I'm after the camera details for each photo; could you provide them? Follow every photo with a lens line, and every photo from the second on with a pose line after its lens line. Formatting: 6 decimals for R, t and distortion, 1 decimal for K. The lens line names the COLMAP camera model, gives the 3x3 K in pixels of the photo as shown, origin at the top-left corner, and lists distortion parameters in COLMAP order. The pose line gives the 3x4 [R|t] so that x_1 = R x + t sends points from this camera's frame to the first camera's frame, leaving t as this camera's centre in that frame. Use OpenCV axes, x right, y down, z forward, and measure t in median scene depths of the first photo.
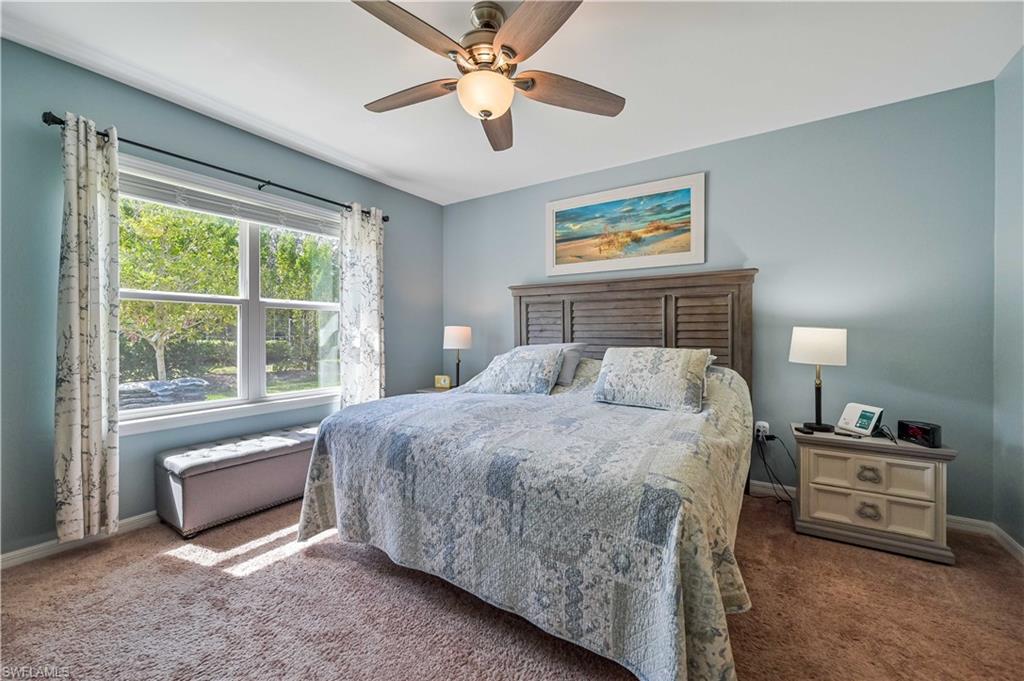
lens RADIAL K [[404.9, 0, 514.3], [0, 404.9, 334.9], [0, 0, 1]] dist [-0.003120, 0.001390]
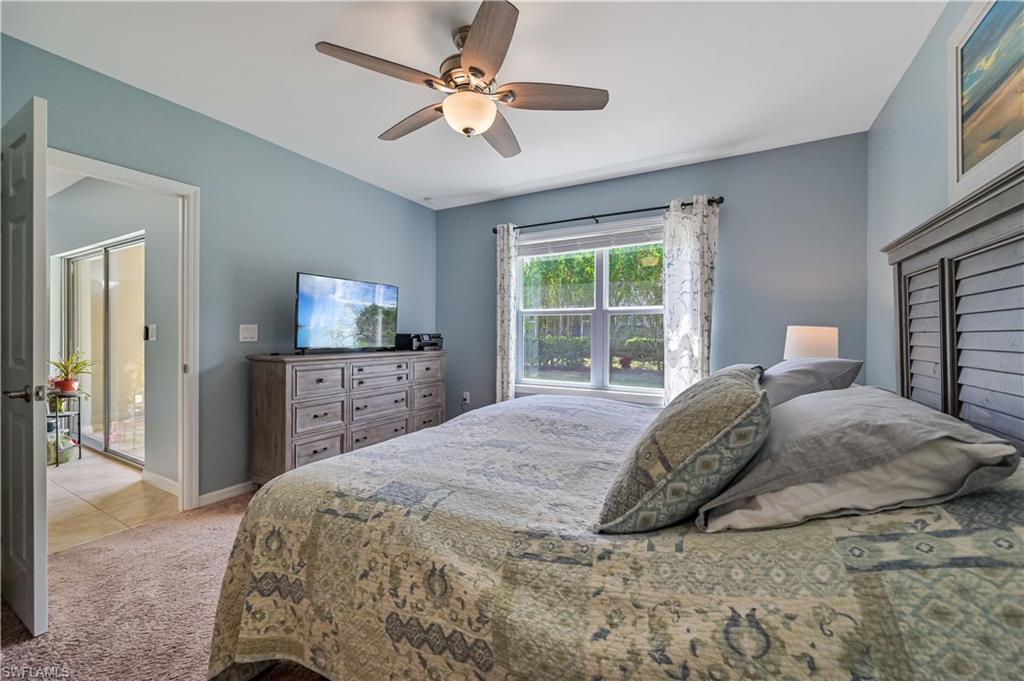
lens RADIAL K [[404.9, 0, 513.0], [0, 404.9, 334.6], [0, 0, 1]] dist [-0.003120, 0.001390]
pose [[0.057143, 0.003068, -0.998361, 0.552645], [-0.009355, 0.999953, 0.002537, -0.005792], [0.998322, 0.009195, 0.057169, 0.578007]]
